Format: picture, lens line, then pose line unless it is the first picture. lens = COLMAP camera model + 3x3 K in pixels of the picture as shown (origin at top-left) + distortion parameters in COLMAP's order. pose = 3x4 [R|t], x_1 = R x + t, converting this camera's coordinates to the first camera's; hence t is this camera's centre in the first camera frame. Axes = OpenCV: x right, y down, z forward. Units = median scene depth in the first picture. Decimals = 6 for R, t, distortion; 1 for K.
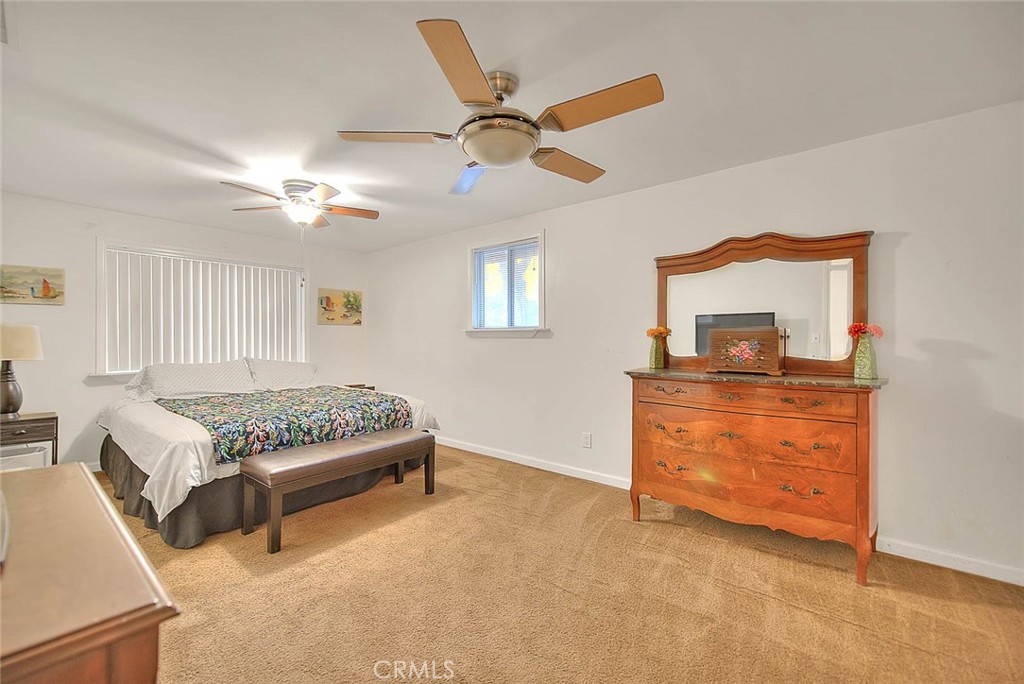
lens RADIAL K [[415.3, 0, 507.6], [0, 415.3, 340.8], [0, 0, 1]] dist [0.001365, -0.002270]
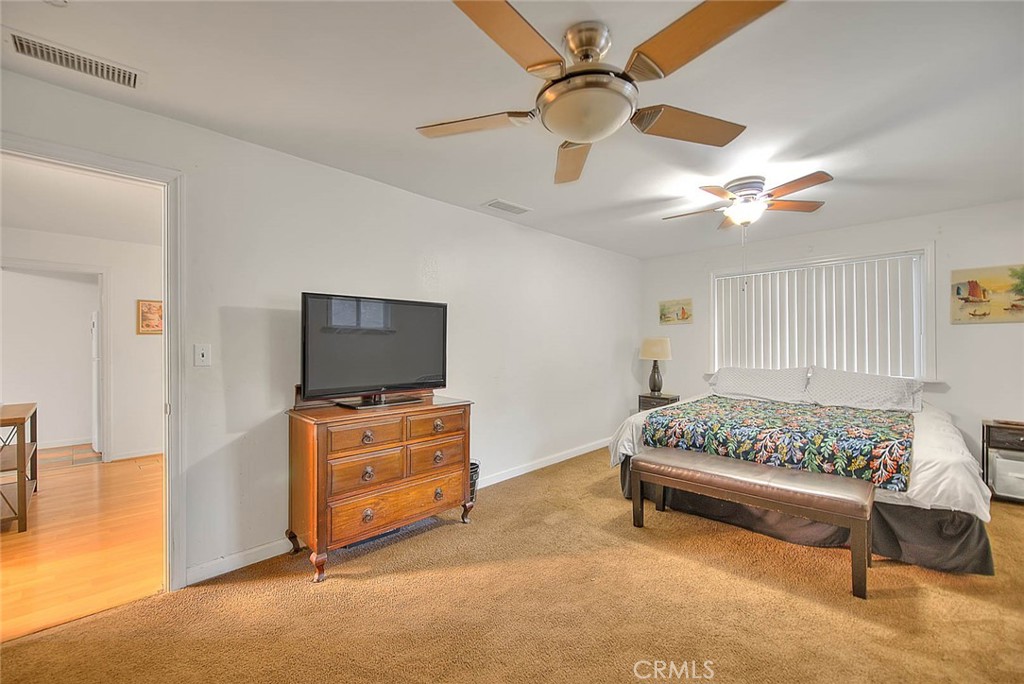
lens RADIAL K [[415.3, 0, 507.8], [0, 415.3, 345.7], [0, 0, 1]] dist [0.001365, -0.002270]
pose [[-0.085501, -0.002968, -0.996334, 0.495064], [0.000775, 0.999995, -0.003046, -0.003756], [0.996338, -0.001033, -0.085498, 0.551704]]
